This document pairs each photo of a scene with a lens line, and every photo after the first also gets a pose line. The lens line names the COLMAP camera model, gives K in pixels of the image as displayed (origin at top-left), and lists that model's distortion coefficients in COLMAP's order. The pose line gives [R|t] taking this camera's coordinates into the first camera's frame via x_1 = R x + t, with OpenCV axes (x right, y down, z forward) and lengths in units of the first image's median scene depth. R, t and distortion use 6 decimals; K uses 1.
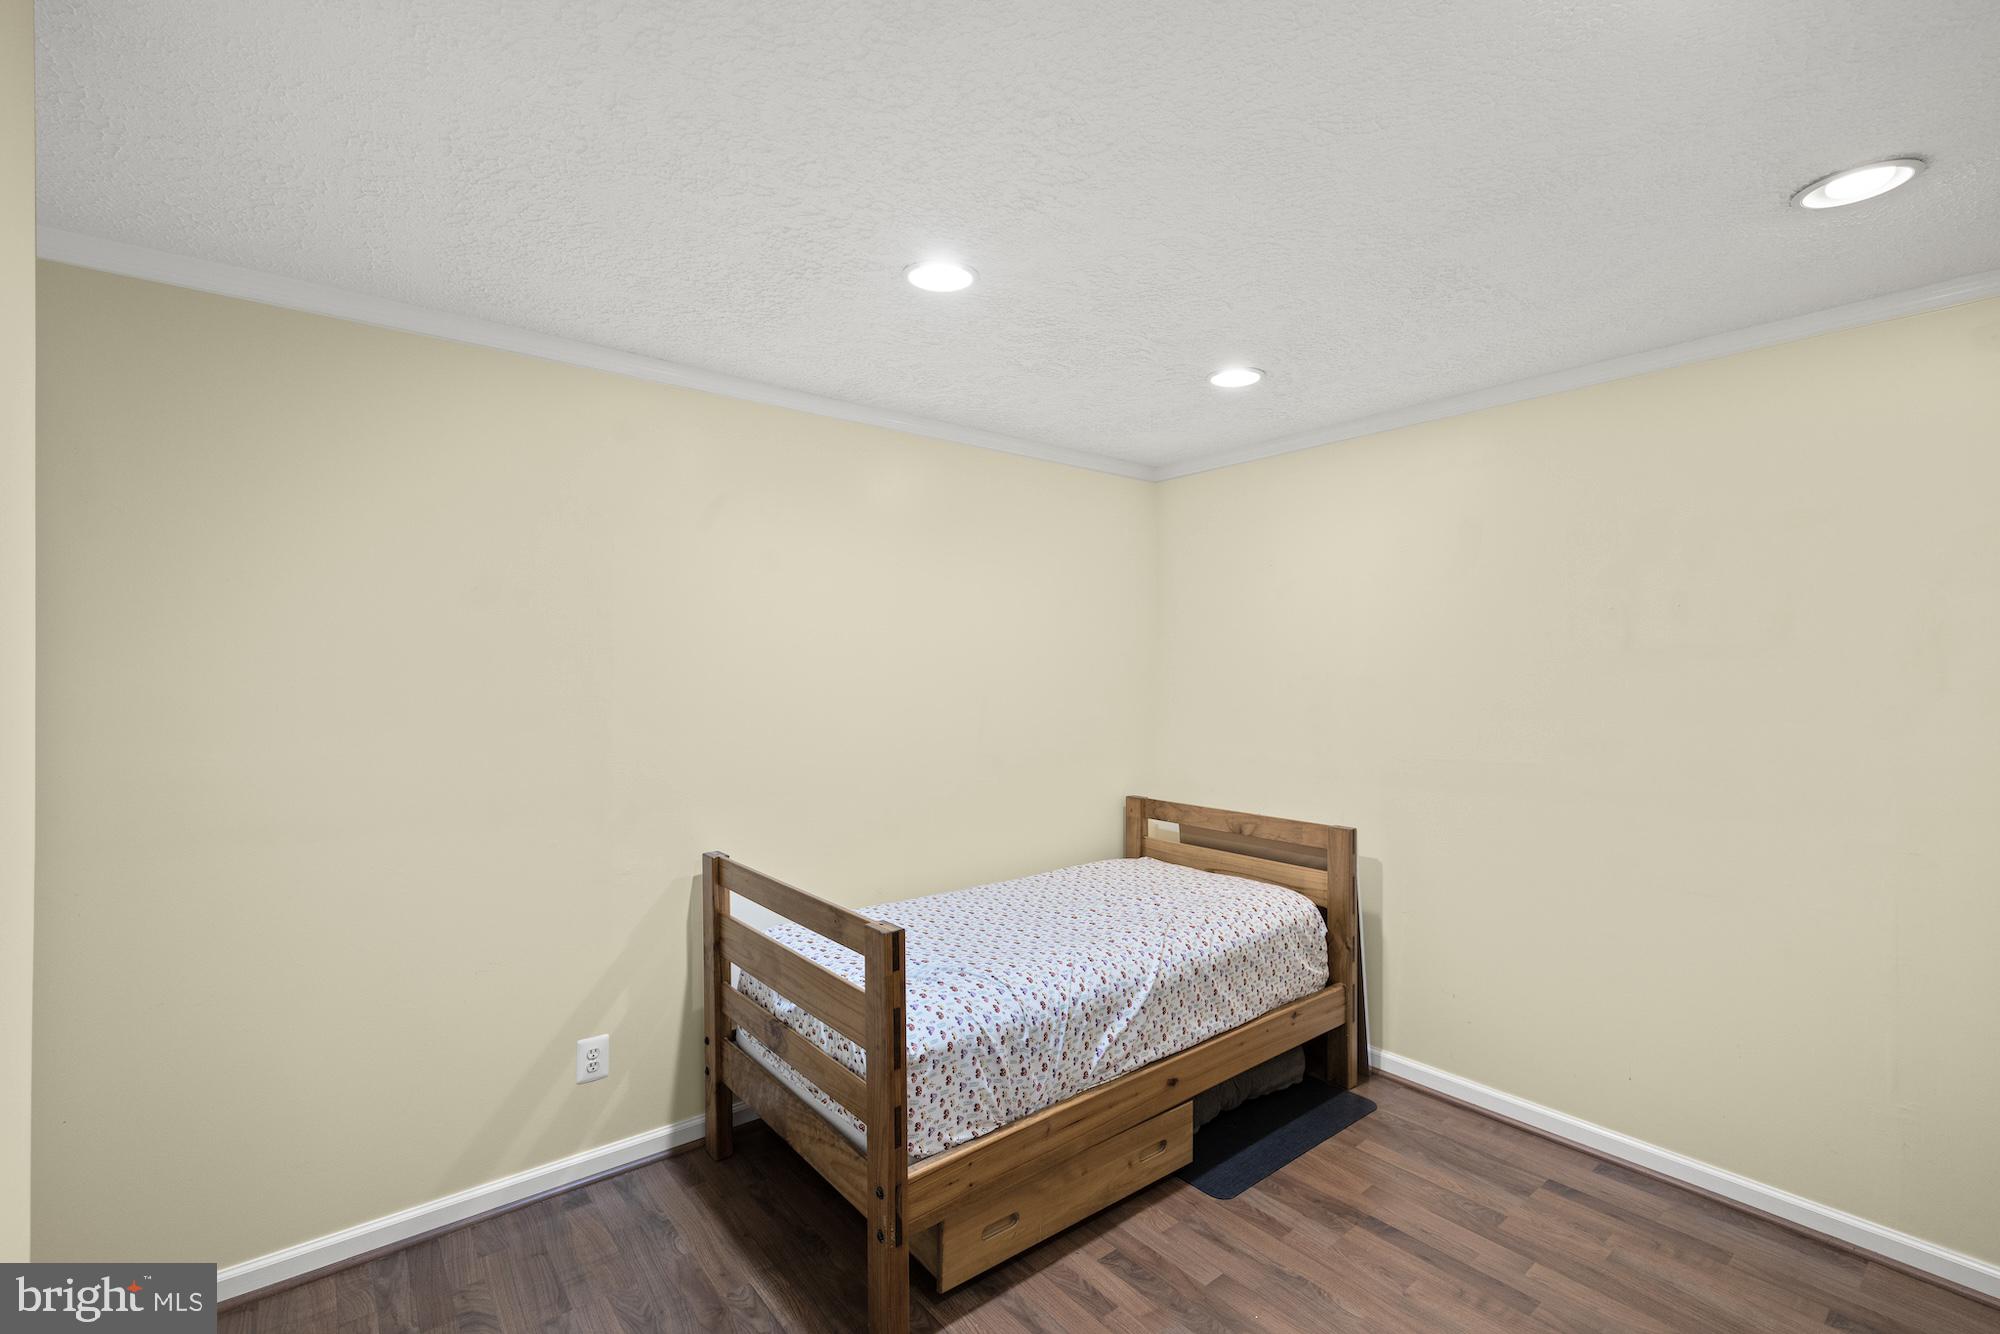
lens RADIAL K [[869.7, 0, 1000.0], [0, 869.7, 667.0], [0, 0, 1]] dist [0.000520, 0.000060]
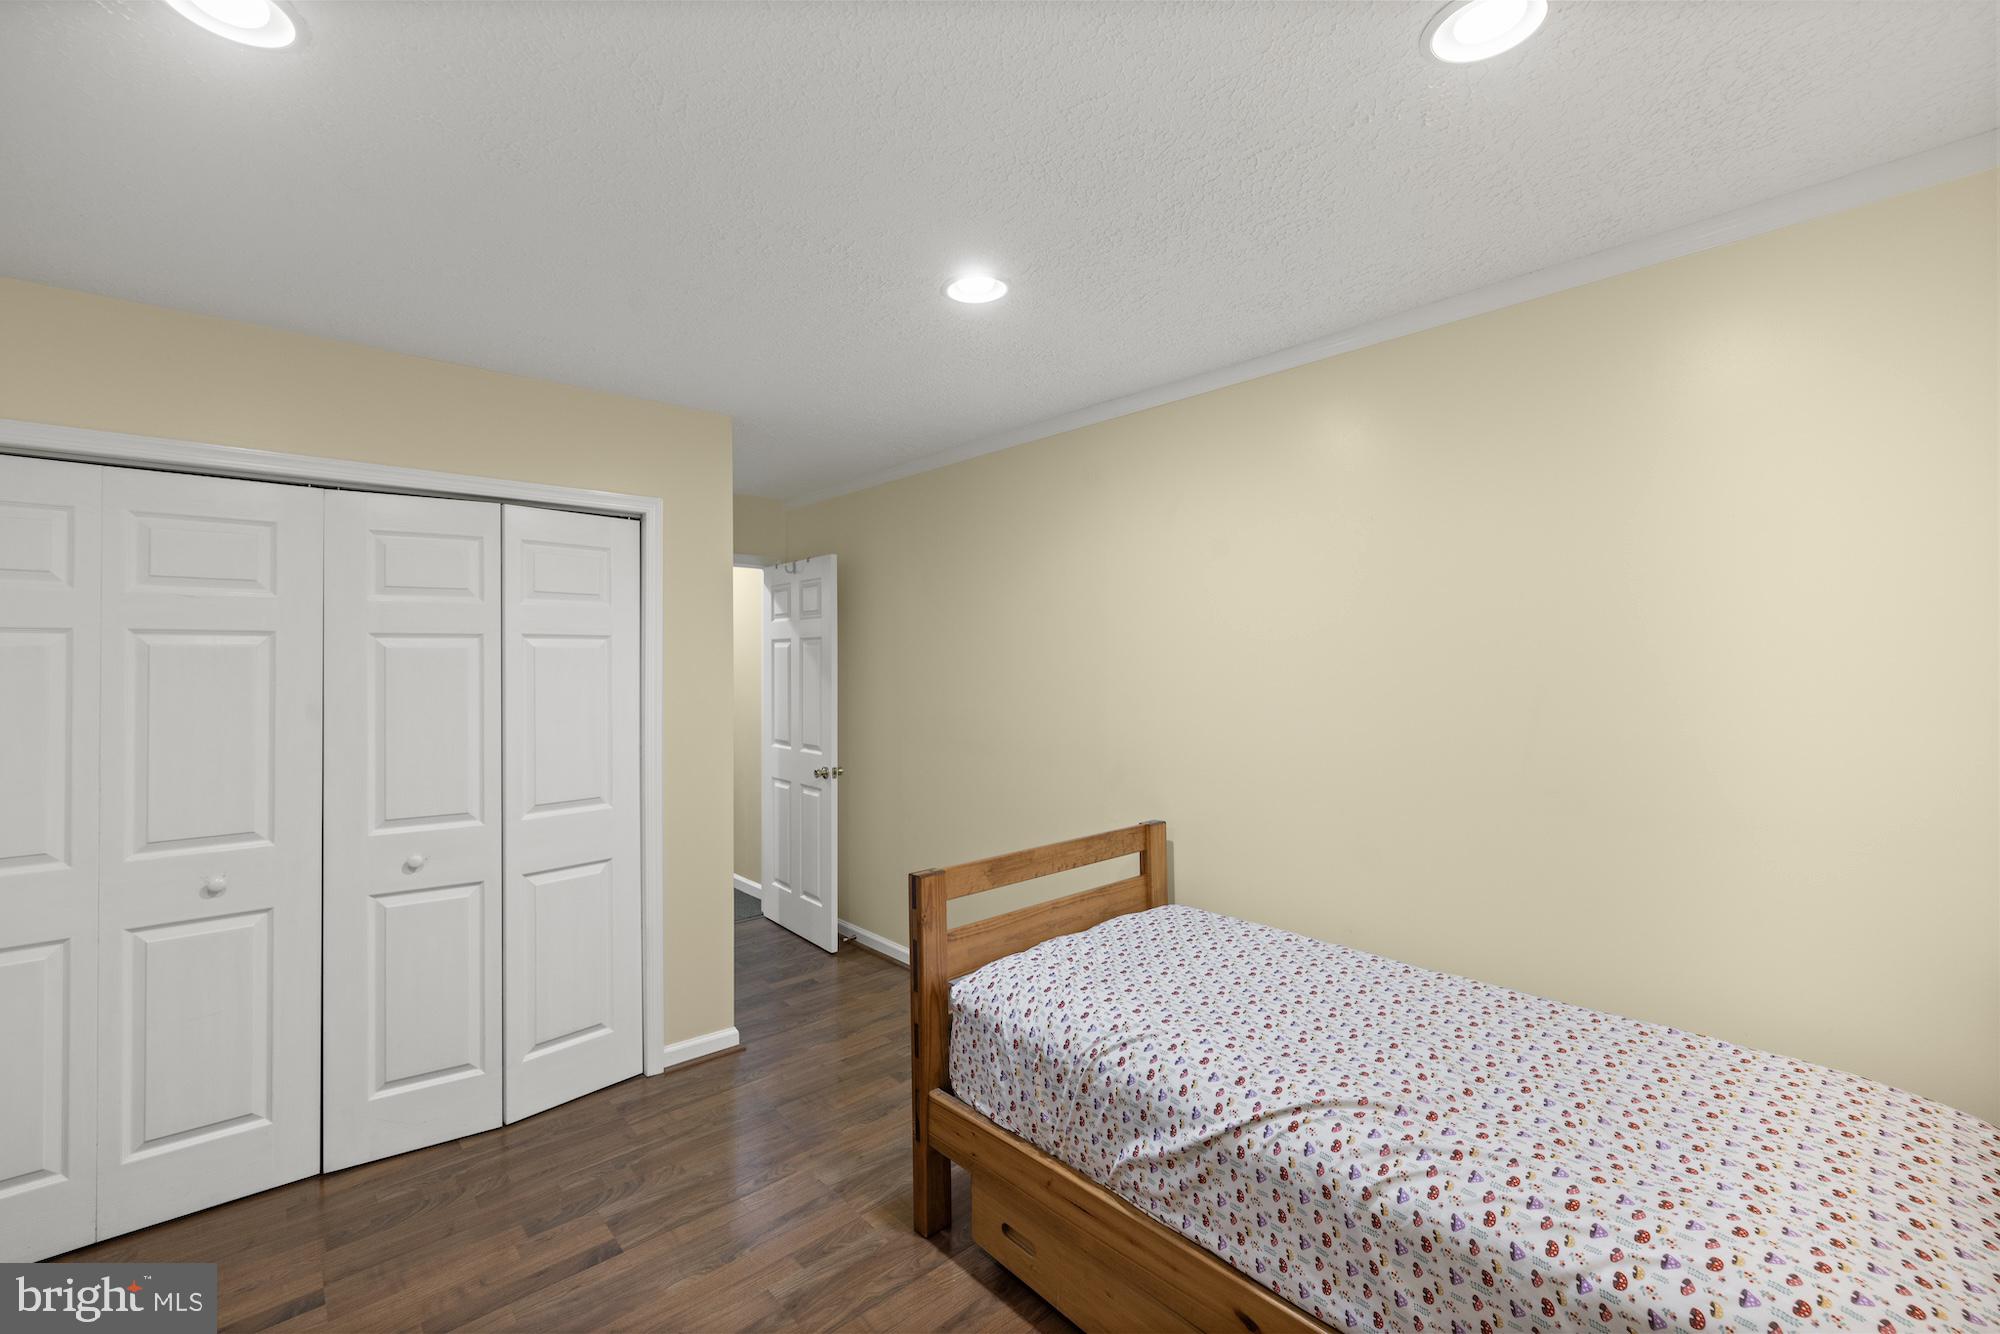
lens RADIAL K [[840.2, 0, 971.0], [0, 840.2, 661.3], [0, 0, 1]] dist [-0.000831, -0.000059]
pose [[0.047311, 0.008002, -0.998848, 0.822802], [0.010756, 0.999906, 0.008520, 0.005358], [0.998822, -0.011147, 0.047220, 0.829515]]
